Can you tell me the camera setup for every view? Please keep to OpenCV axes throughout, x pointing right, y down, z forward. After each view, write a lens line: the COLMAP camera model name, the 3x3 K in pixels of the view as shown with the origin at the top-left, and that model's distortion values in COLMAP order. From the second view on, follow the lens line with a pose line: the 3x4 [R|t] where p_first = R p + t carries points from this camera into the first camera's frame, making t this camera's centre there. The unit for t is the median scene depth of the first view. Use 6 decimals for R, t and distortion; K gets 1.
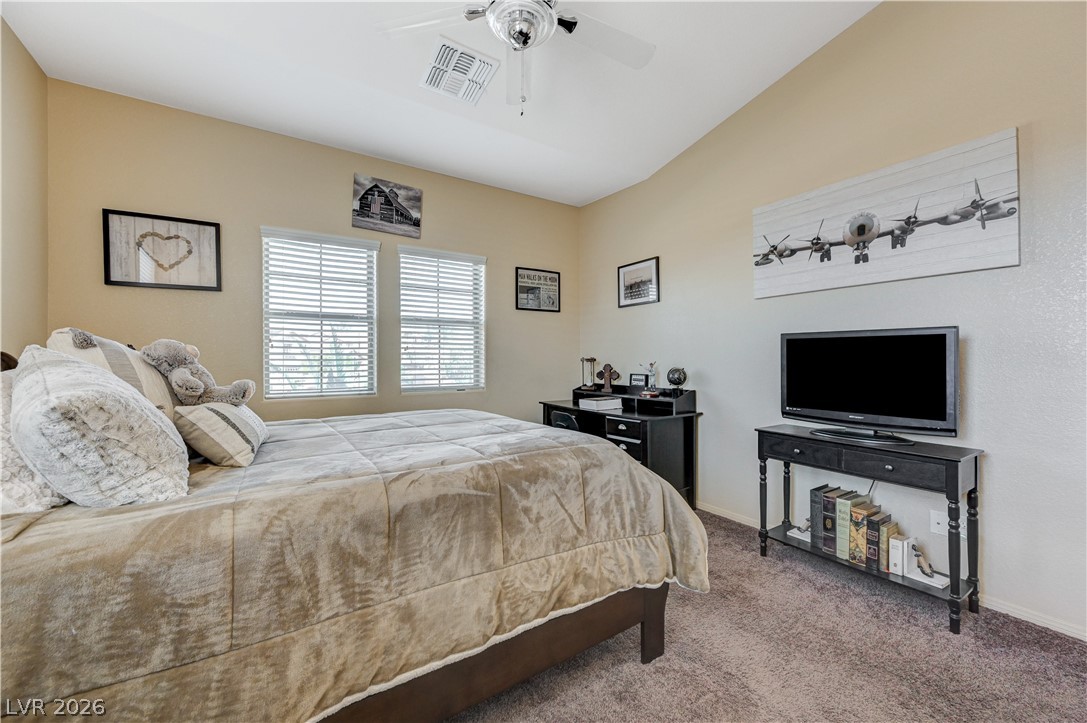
lens RADIAL K [[427.5, 0, 551.5], [0, 427.5, 356.8], [0, 0, 1]] dist [-0.000493, 0.000196]
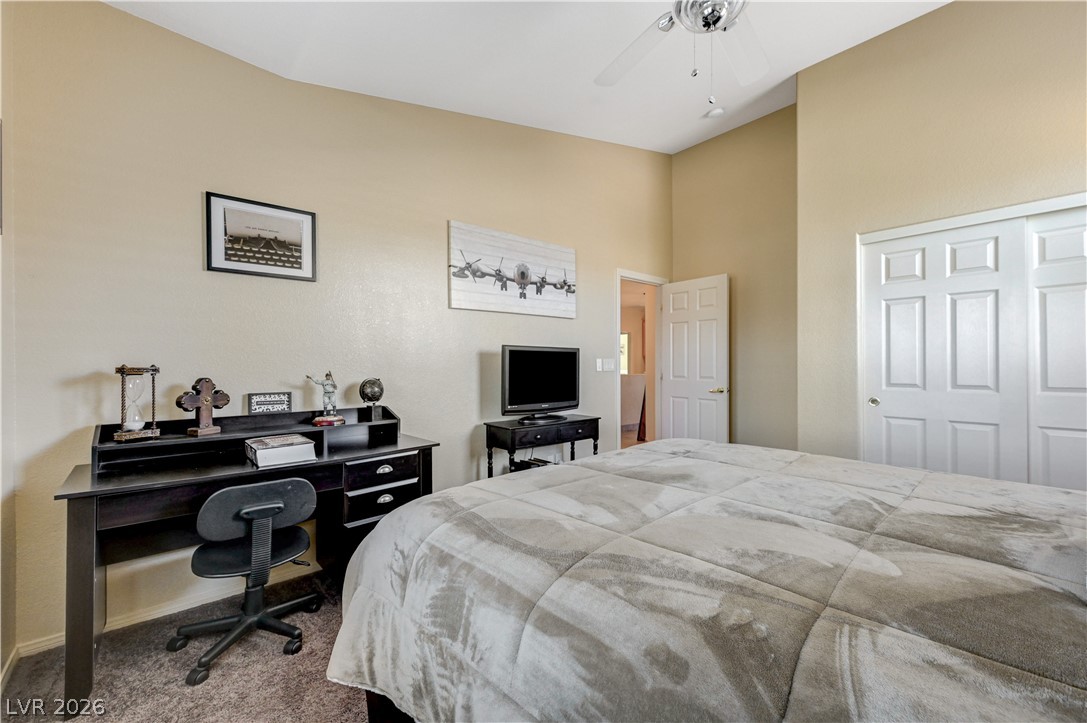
lens RADIAL K [[427.5, 0, 552.3], [0, 427.5, 362.7], [0, 0, 1]] dist [-0.000493, 0.000196]
pose [[-0.135993, 0.008304, 0.990675, -0.628505], [0.001788, 0.999965, -0.008136, 0.005581], [-0.990708, 0.000665, -0.136004, 0.987203]]
